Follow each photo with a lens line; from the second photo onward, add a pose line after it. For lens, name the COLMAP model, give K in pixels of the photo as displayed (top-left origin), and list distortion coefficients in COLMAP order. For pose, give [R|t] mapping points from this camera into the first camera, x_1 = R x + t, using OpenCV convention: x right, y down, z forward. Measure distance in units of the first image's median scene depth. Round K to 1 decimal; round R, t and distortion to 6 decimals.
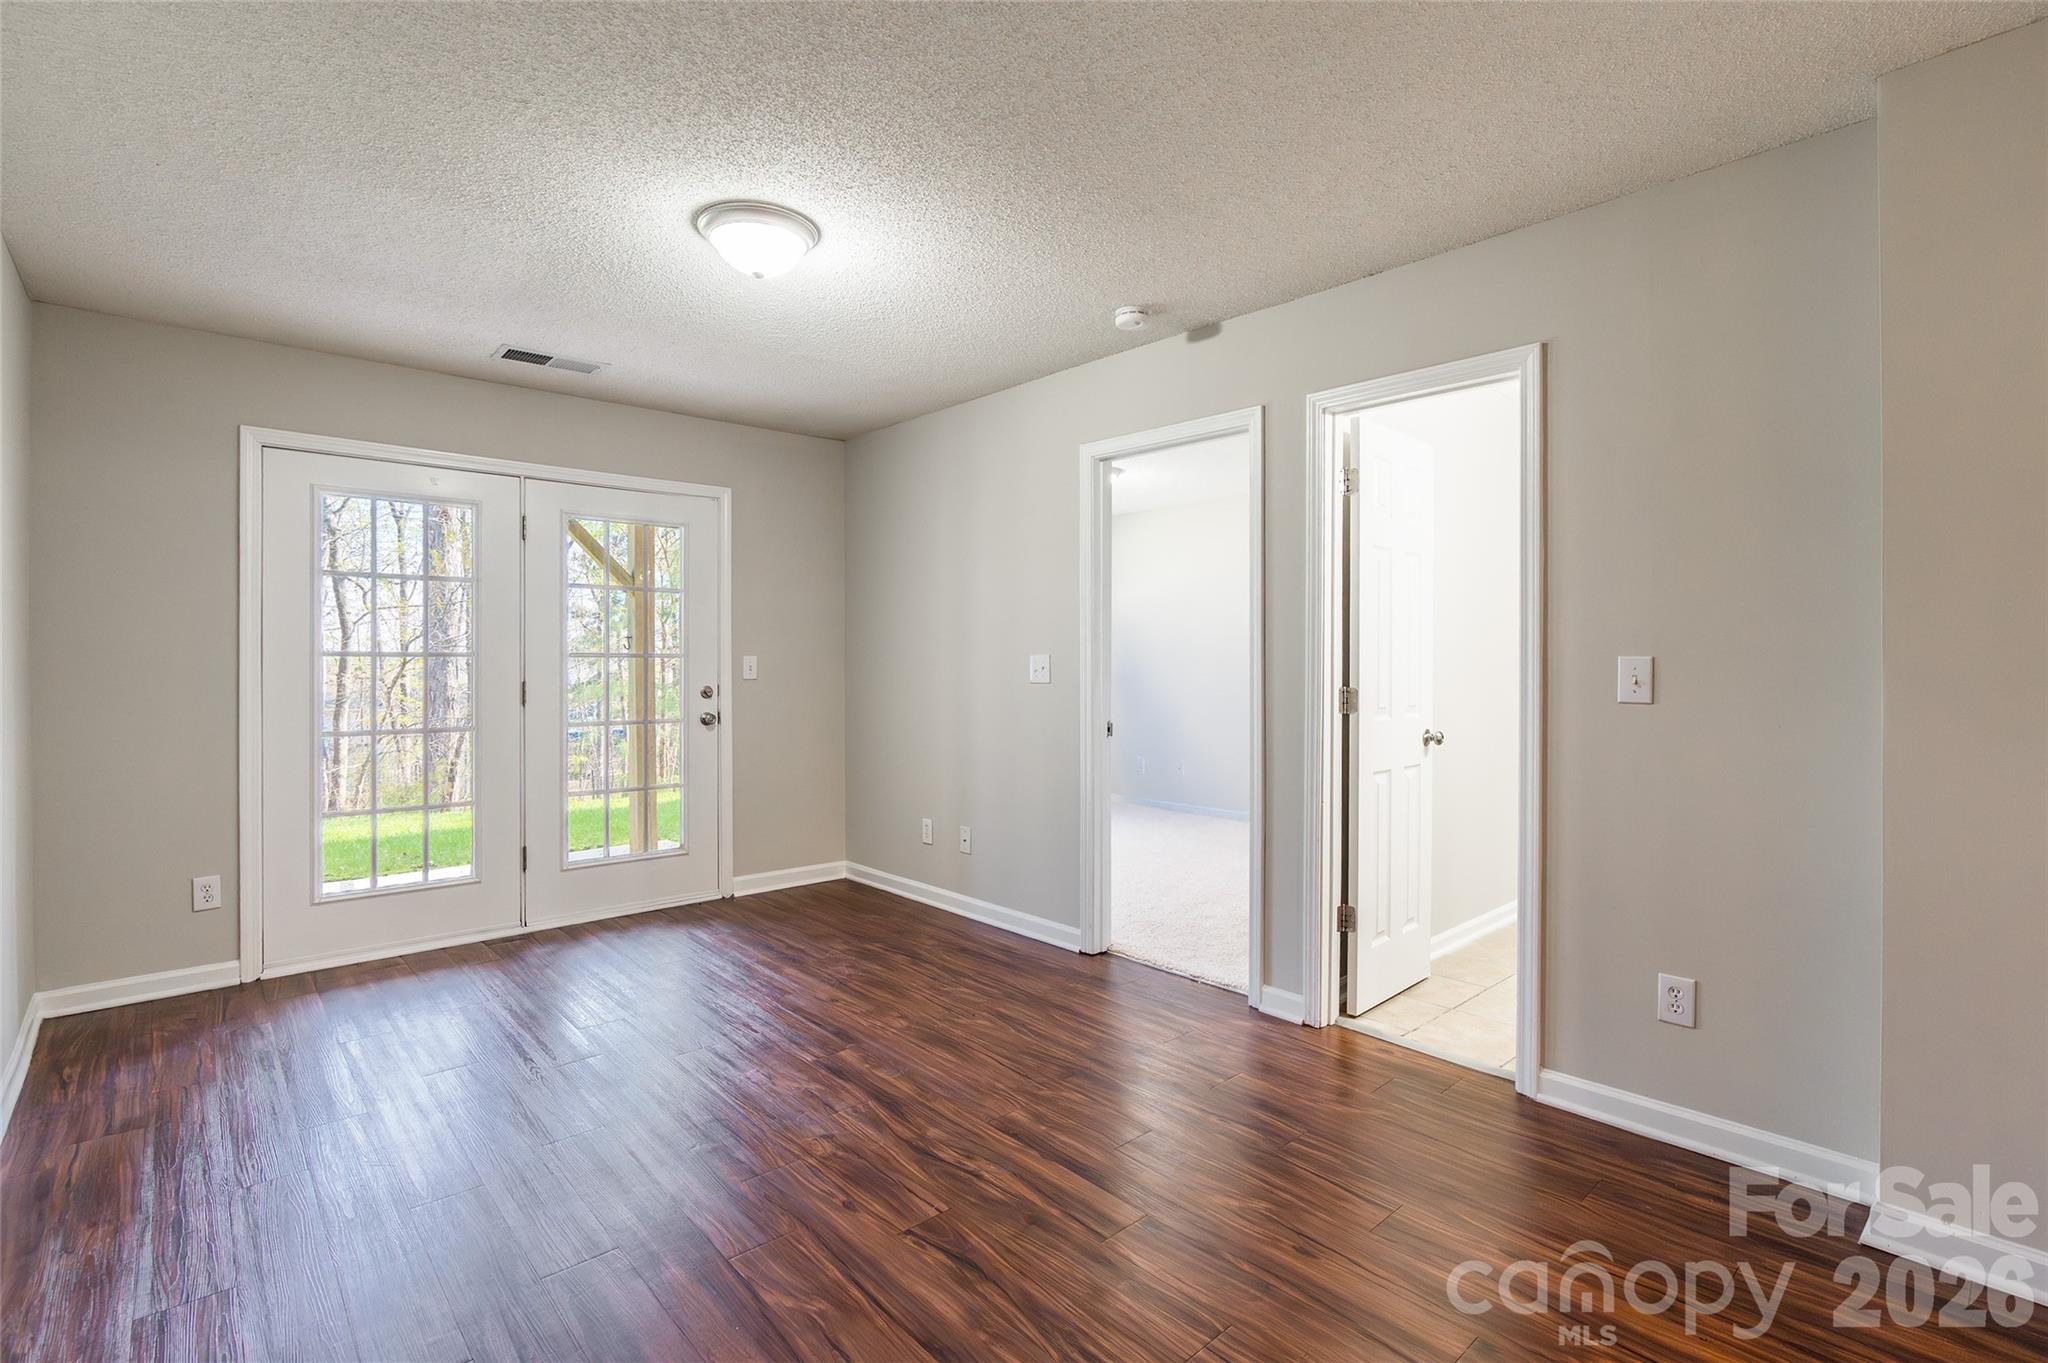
lens RADIAL K [[947.7, 0, 1017.6], [0, 947.7, 663.4], [0, 0, 1]] dist [-0.001418, 0.000183]
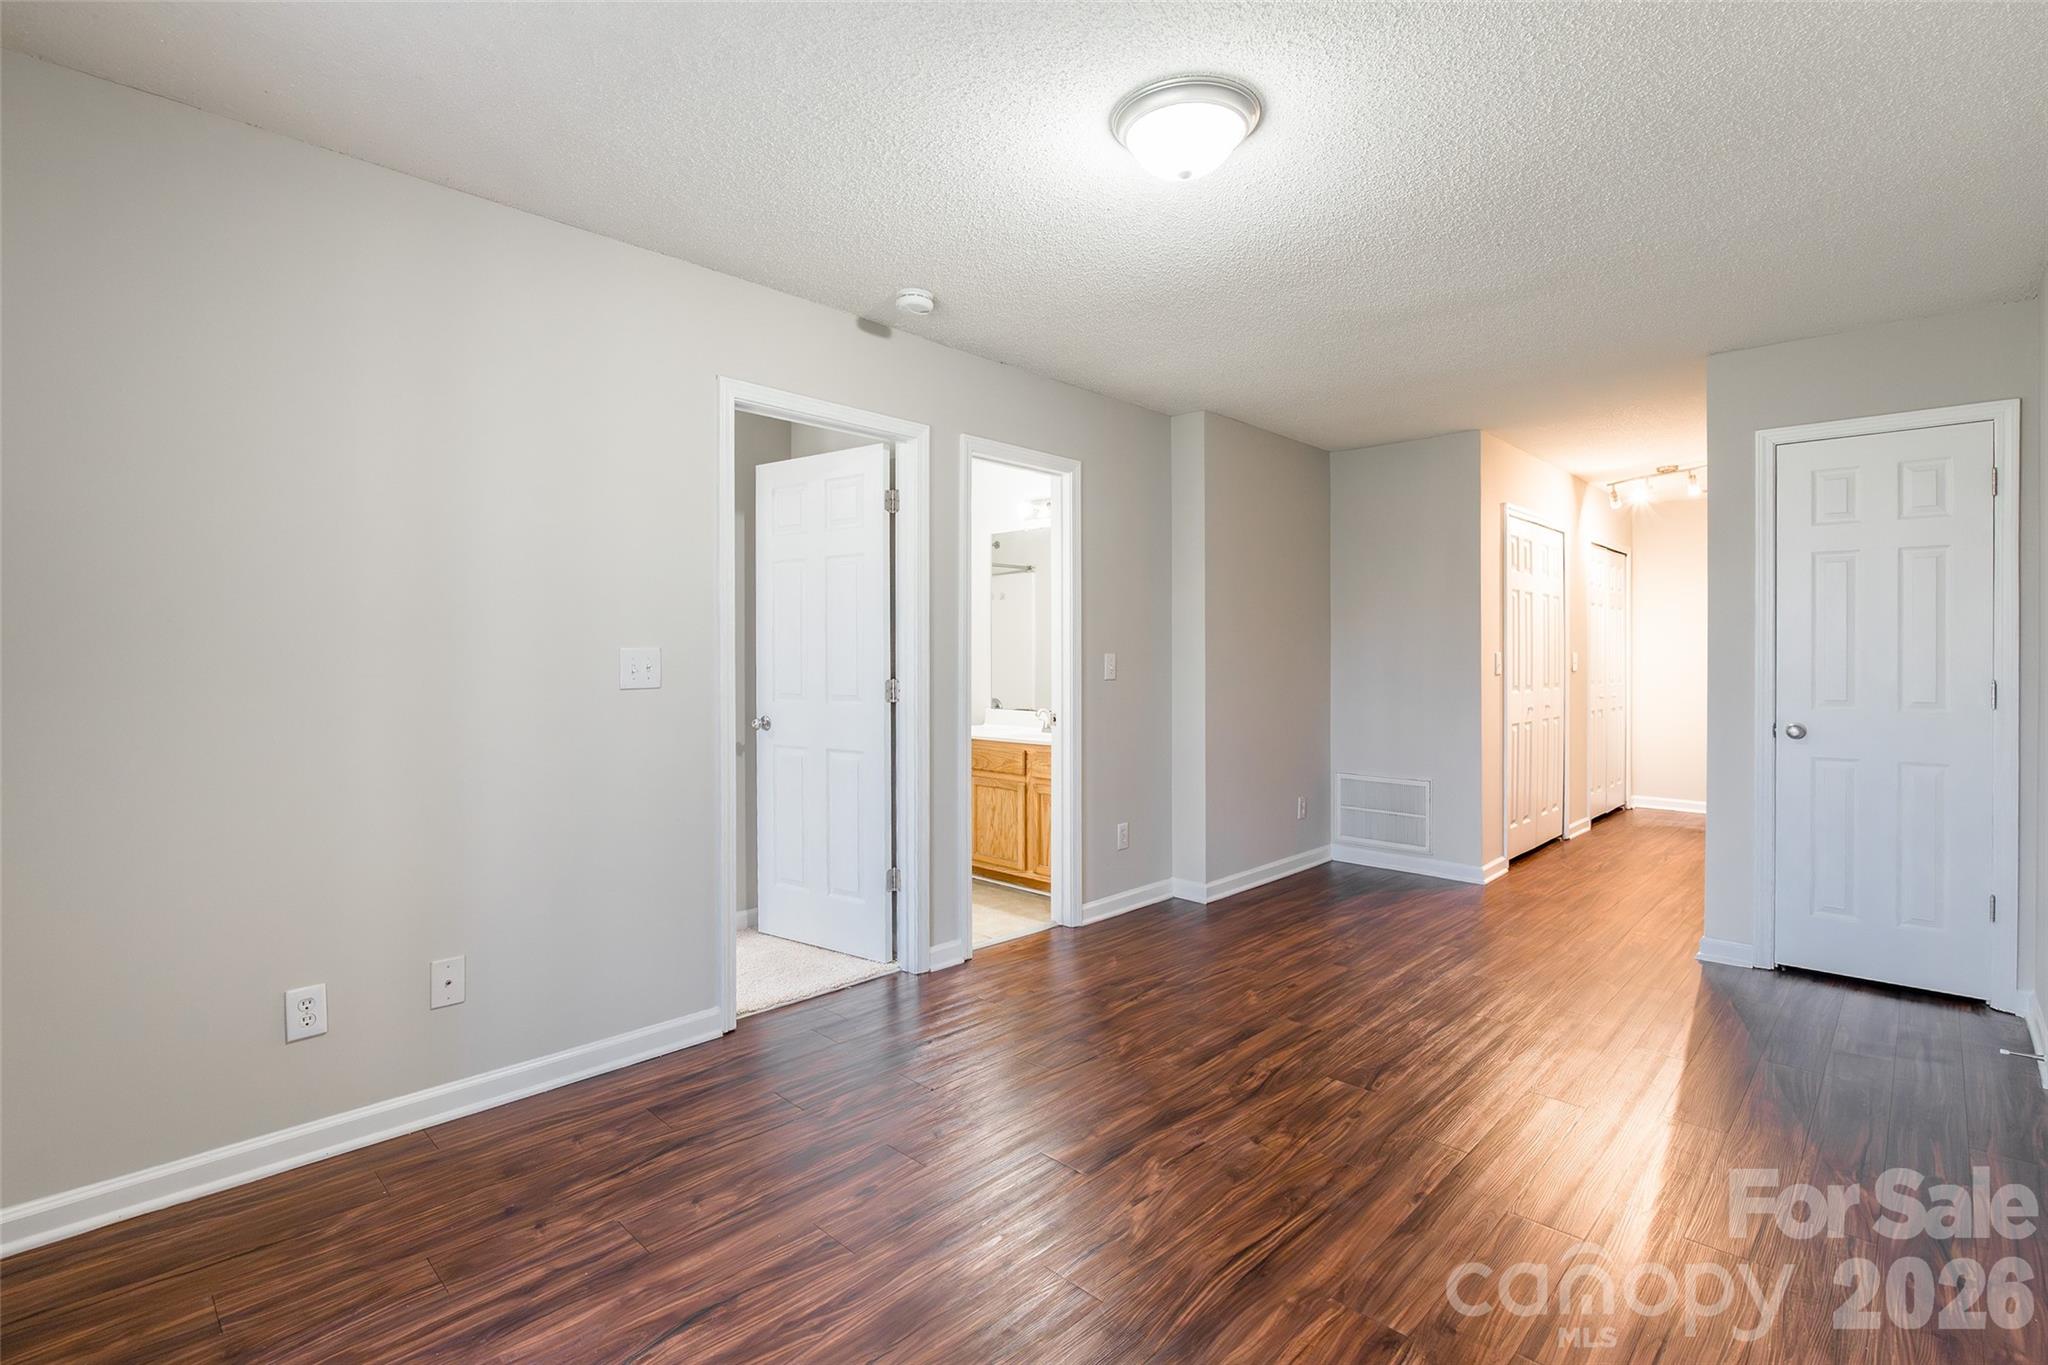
lens RADIAL K [[953.3, 0, 1028.9], [0, 953.3, 650.0], [0, 0, 1]] dist [-0.002463, -0.000253]
pose [[-0.078782, 0.007068, 0.996867, -0.796555], [-0.000012, 0.999975, -0.007091, -0.002119], [-0.996892, -0.000571, -0.078780, 0.891883]]
